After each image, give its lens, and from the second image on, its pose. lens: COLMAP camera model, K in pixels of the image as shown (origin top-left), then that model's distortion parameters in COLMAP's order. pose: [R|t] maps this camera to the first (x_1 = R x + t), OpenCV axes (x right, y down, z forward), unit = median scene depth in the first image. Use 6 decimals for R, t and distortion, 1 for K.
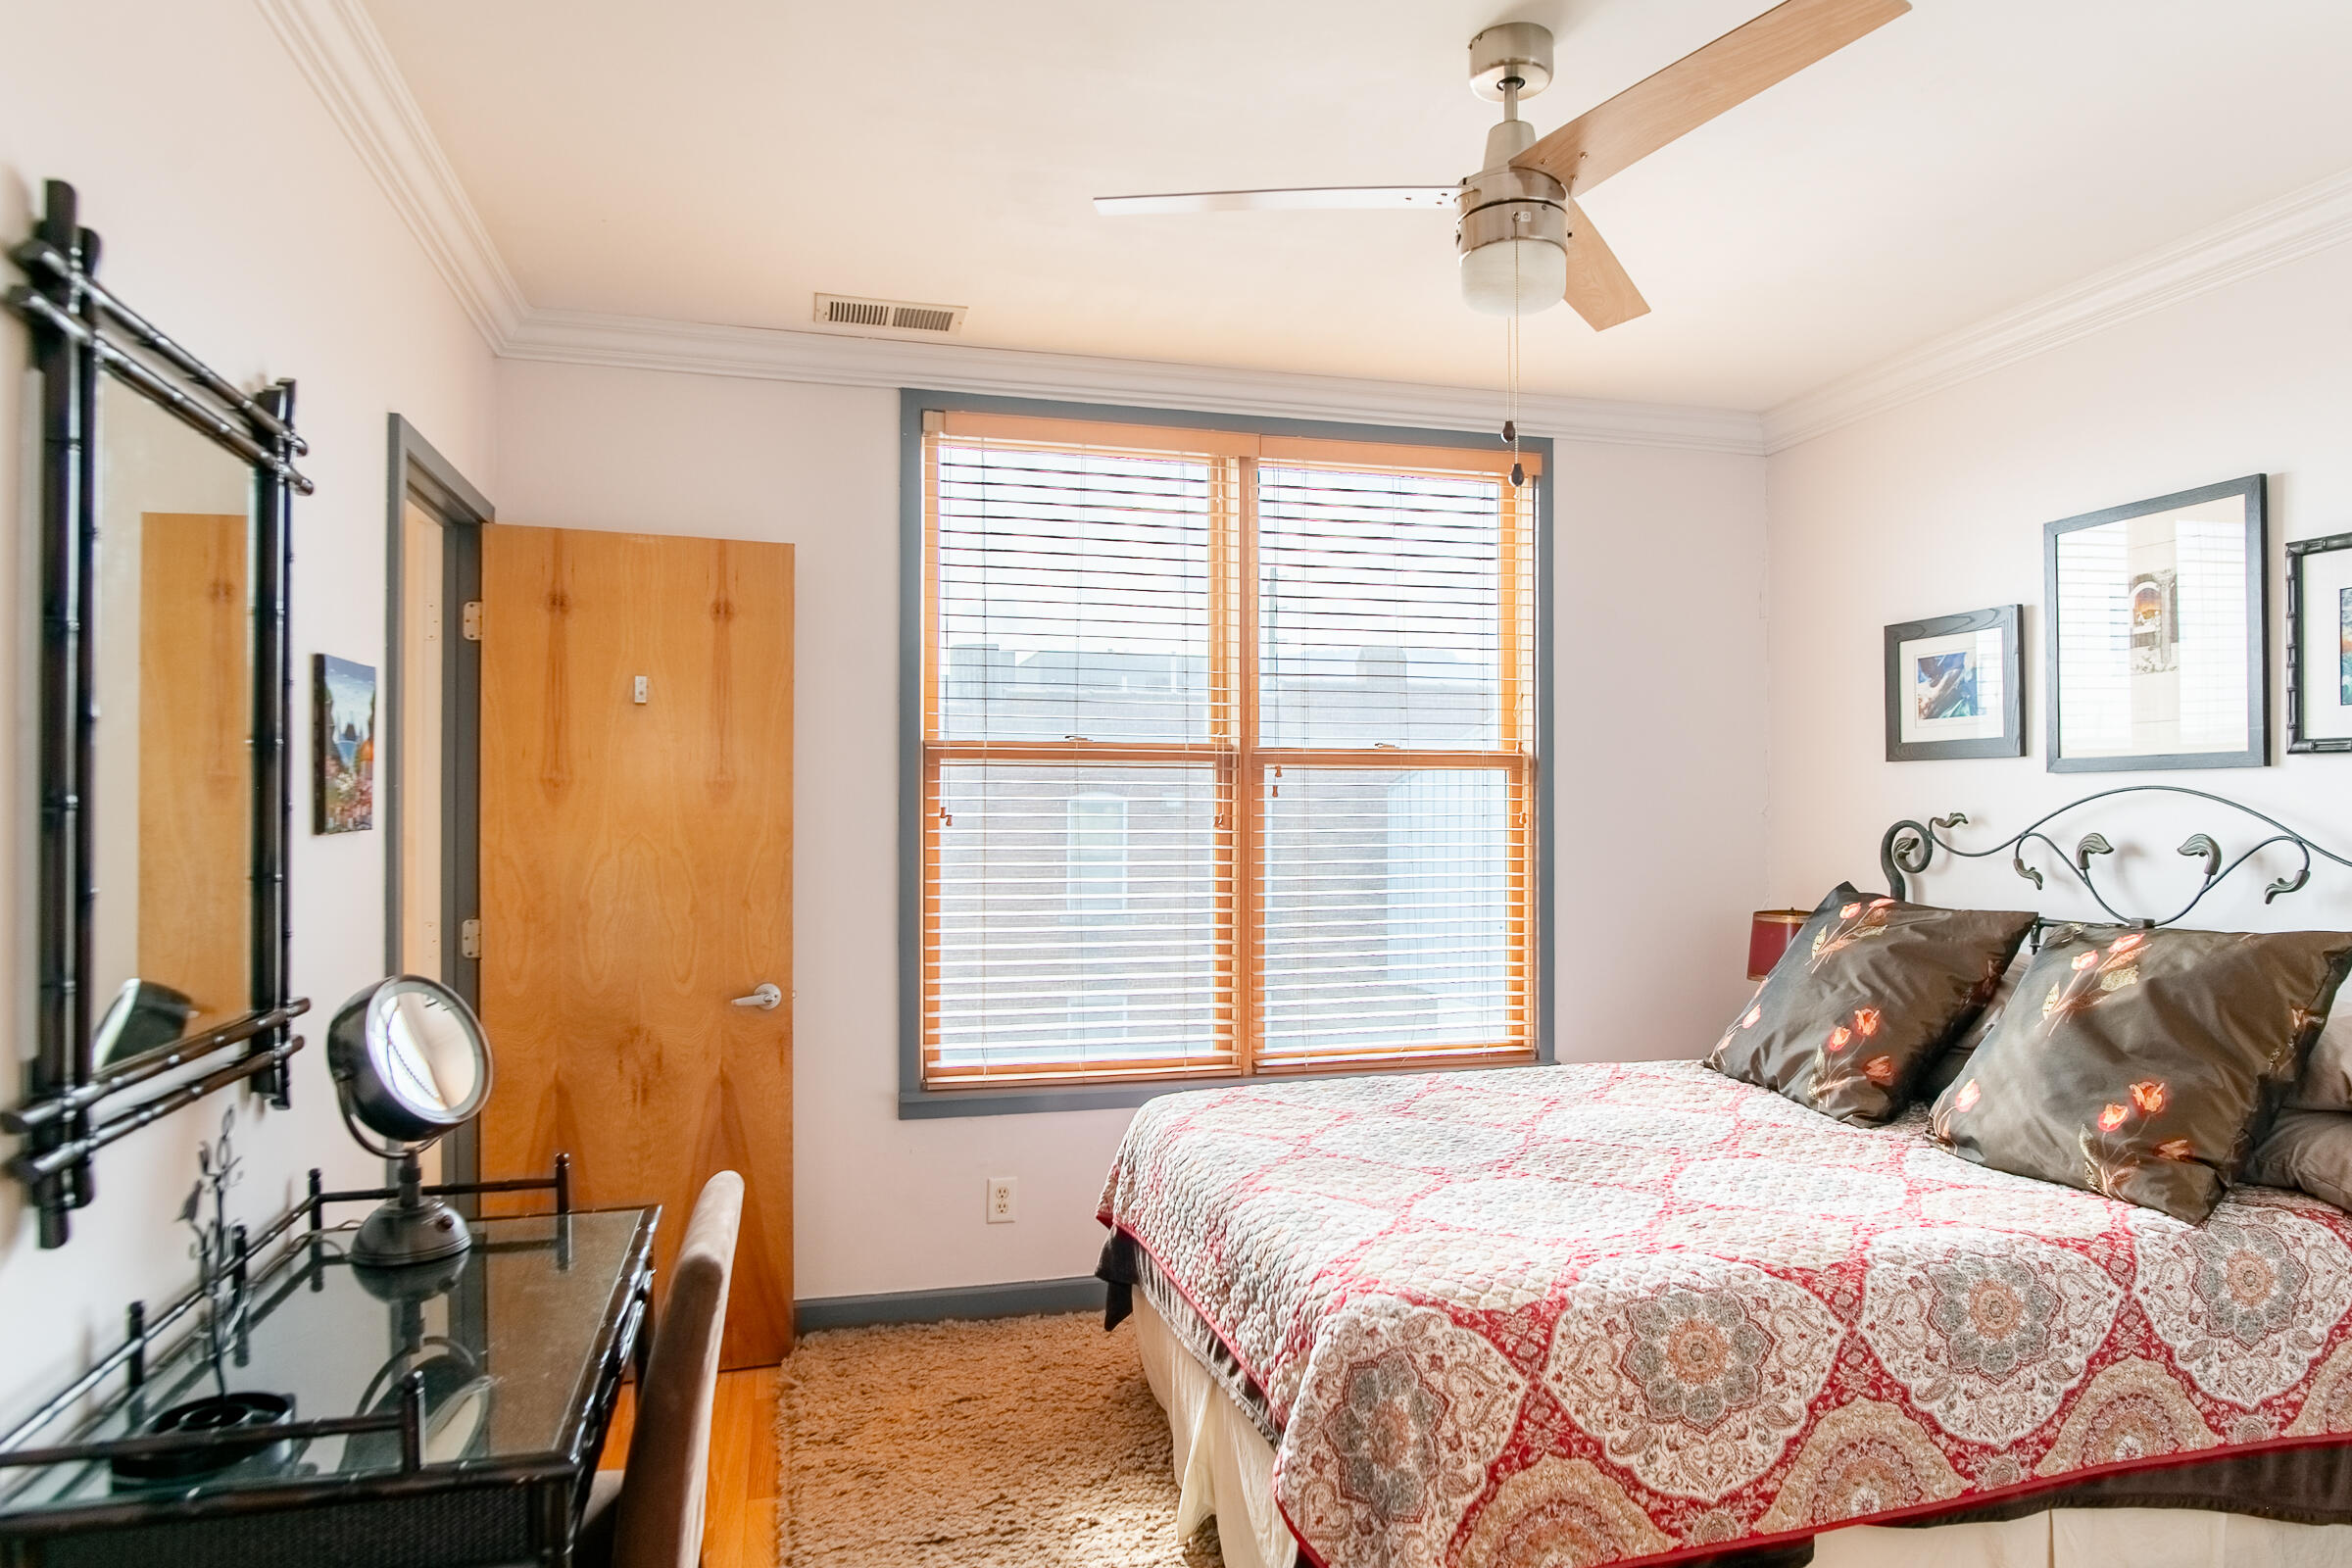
lens RADIAL K [[1408.2, 0, 1173.8], [0, 1408.2, 807.9], [0, 0, 1]] dist [-0.036956, 0.015096]
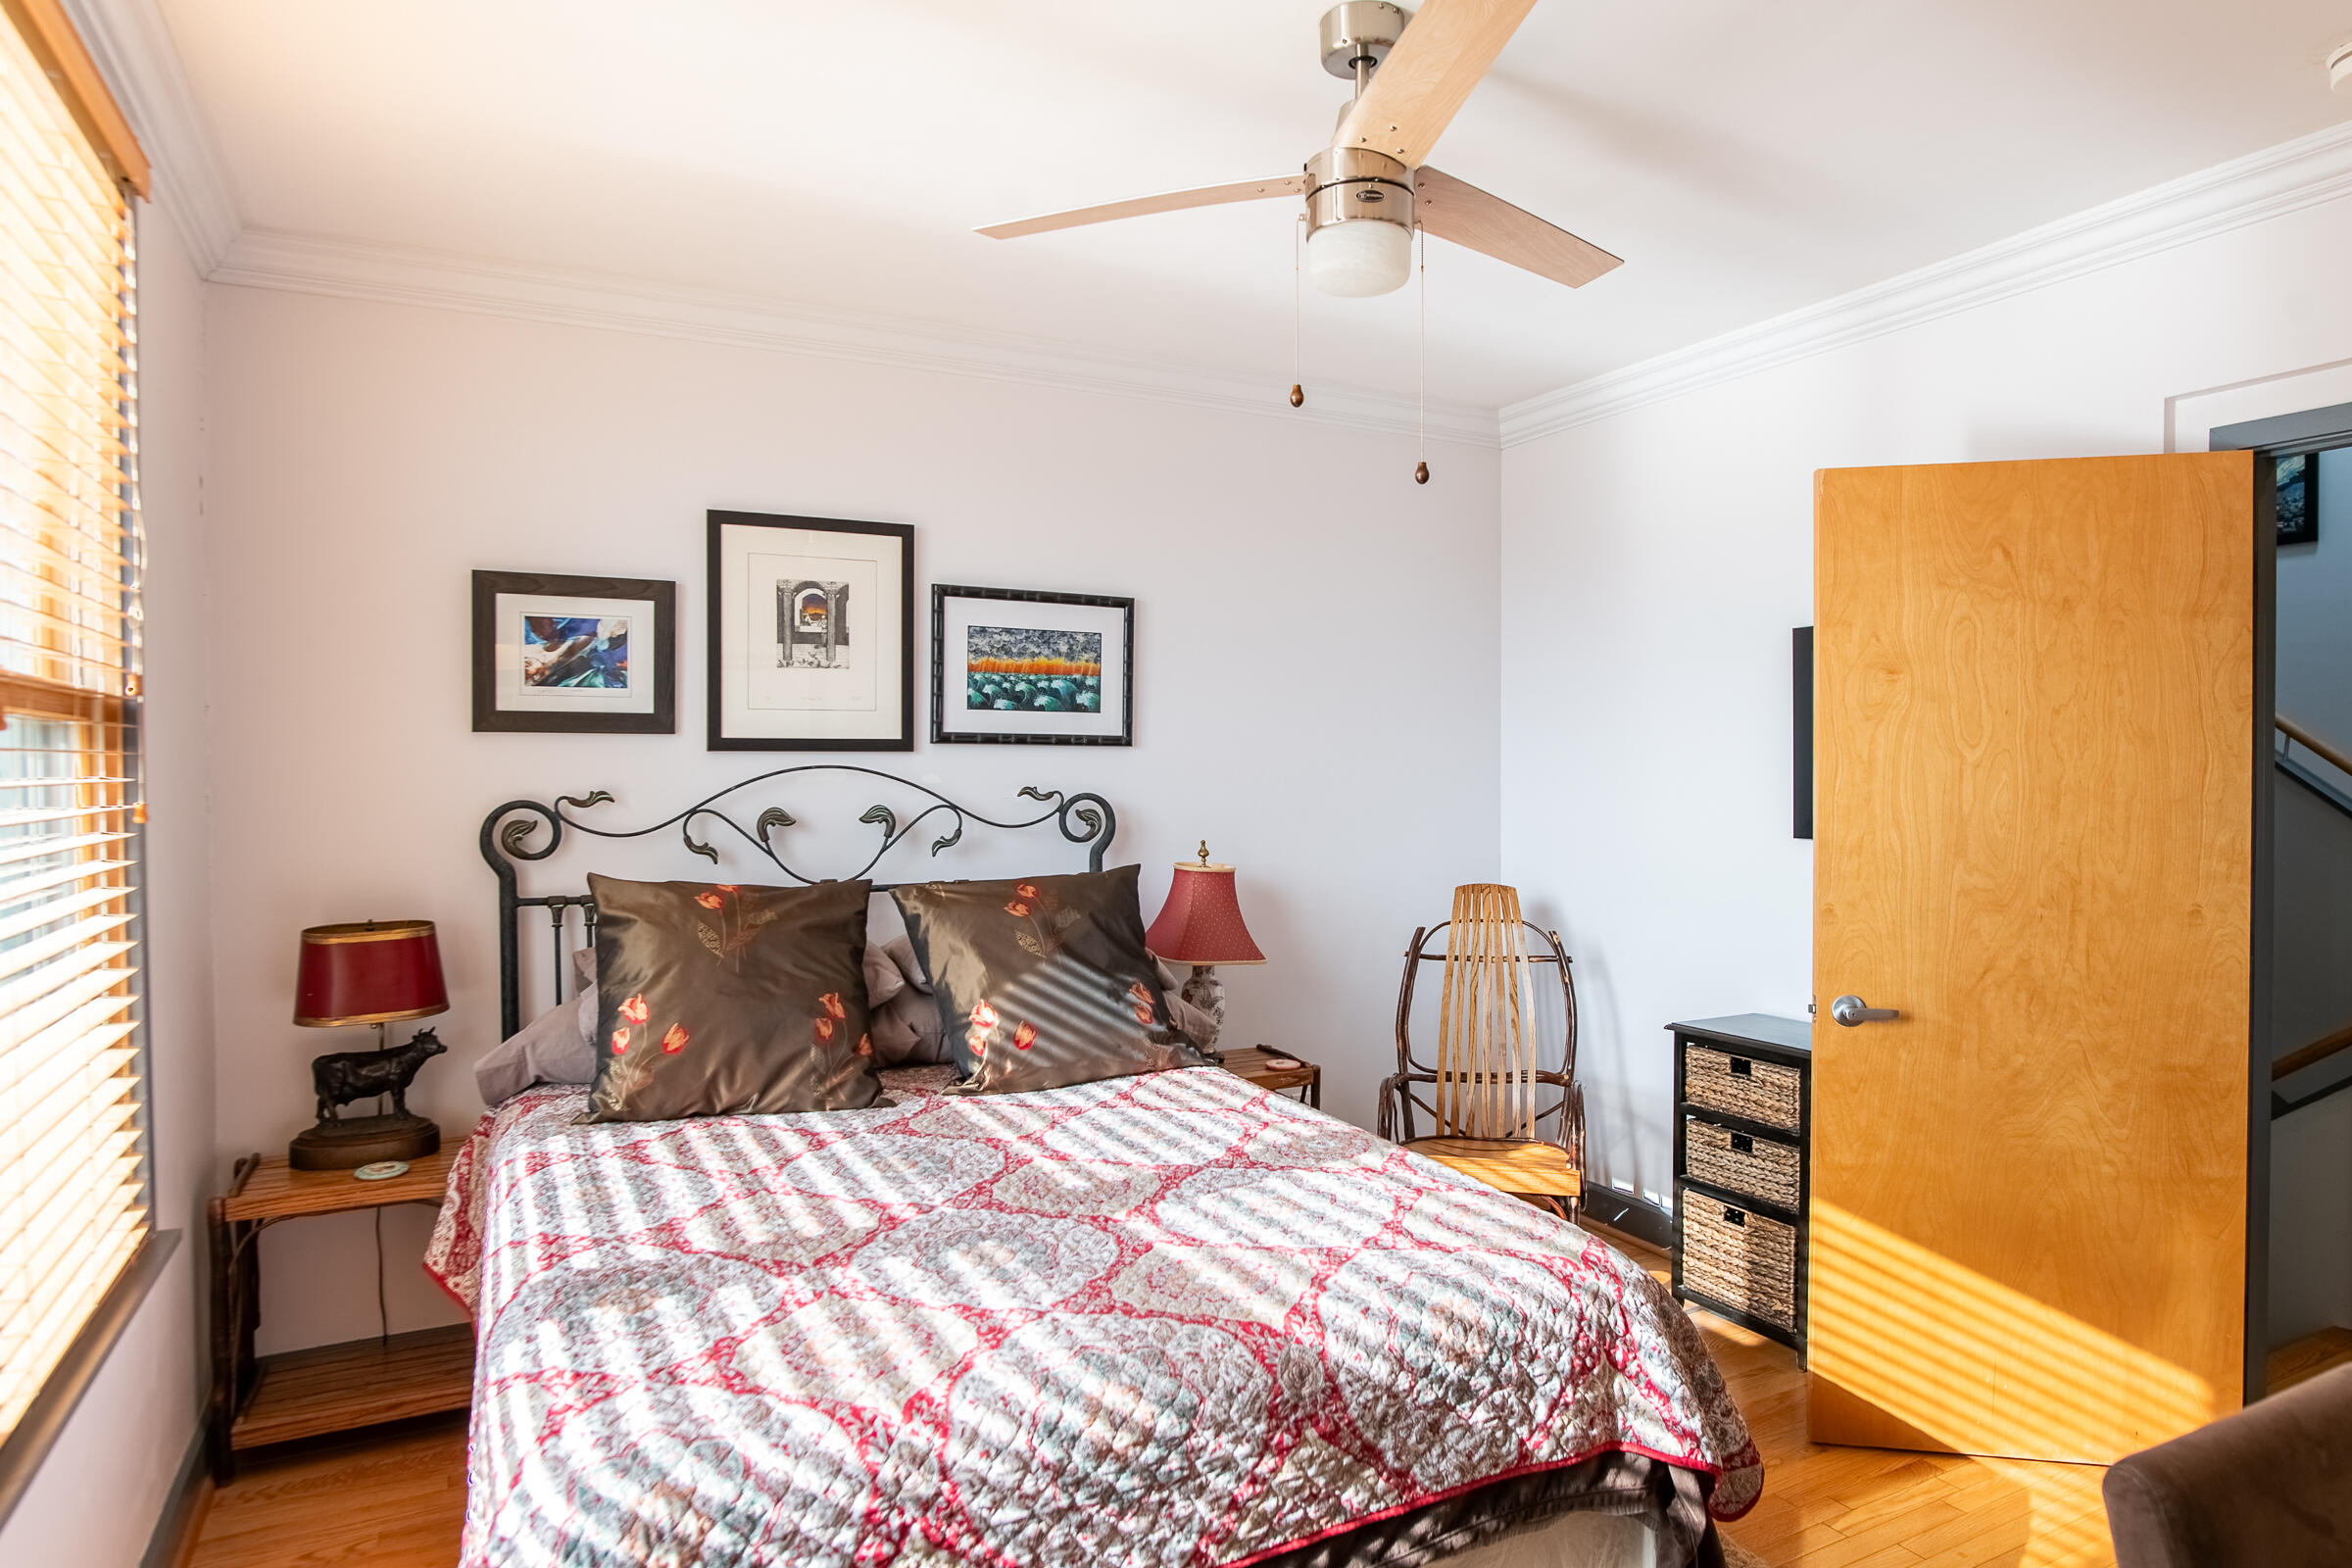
lens RADIAL K [[1408.2, 0, 1178.7], [0, 1408.2, 772.9], [0, 0, 1]] dist [-0.036956, 0.015096]
pose [[-0.221283, -0.007628, 0.975180, -0.489270], [-0.000902, 0.999971, 0.007617, -0.017870], [-0.975209, 0.000806, -0.221283, 0.926961]]
